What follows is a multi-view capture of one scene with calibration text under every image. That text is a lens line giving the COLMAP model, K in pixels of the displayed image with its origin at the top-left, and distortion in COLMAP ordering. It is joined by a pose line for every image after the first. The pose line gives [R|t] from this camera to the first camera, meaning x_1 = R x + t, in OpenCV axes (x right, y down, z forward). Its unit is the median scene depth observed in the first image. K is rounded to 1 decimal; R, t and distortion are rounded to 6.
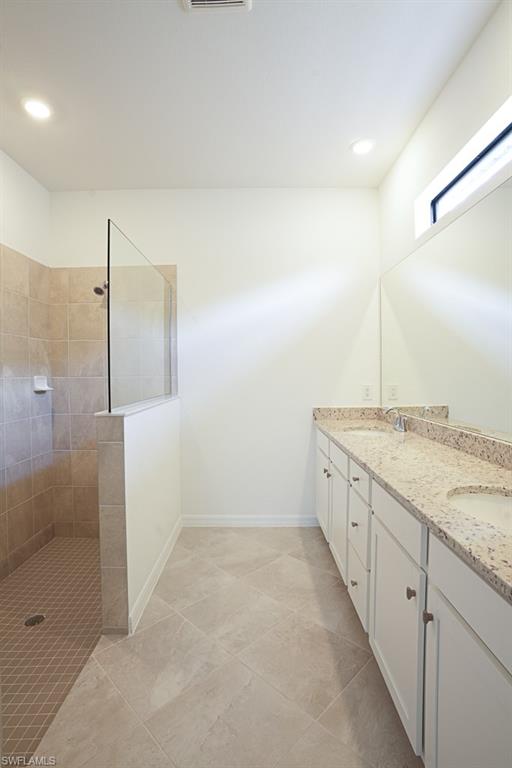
lens RADIAL K [[379.3, 0, 251.3], [0, 379.3, 378.0], [0, 0, 1]] dist [-0.048617, 0.003882]
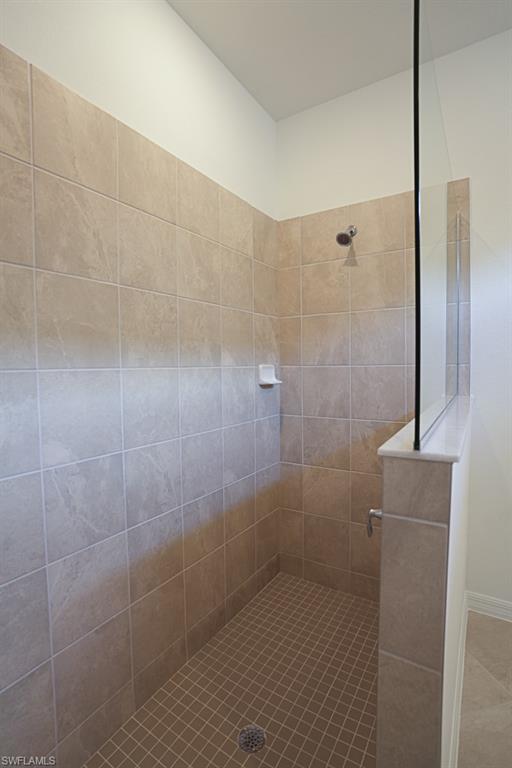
lens RADIAL K [[379.3, 0, 250.9], [0, 379.3, 385.3], [0, 0, 1]] dist [-0.048617, 0.003882]
pose [[0.850269, 0.027687, -0.525620, -0.185850], [-0.003428, 0.998886, 0.047072, 0.000563], [0.526338, -0.038222, 0.849416, 0.326640]]
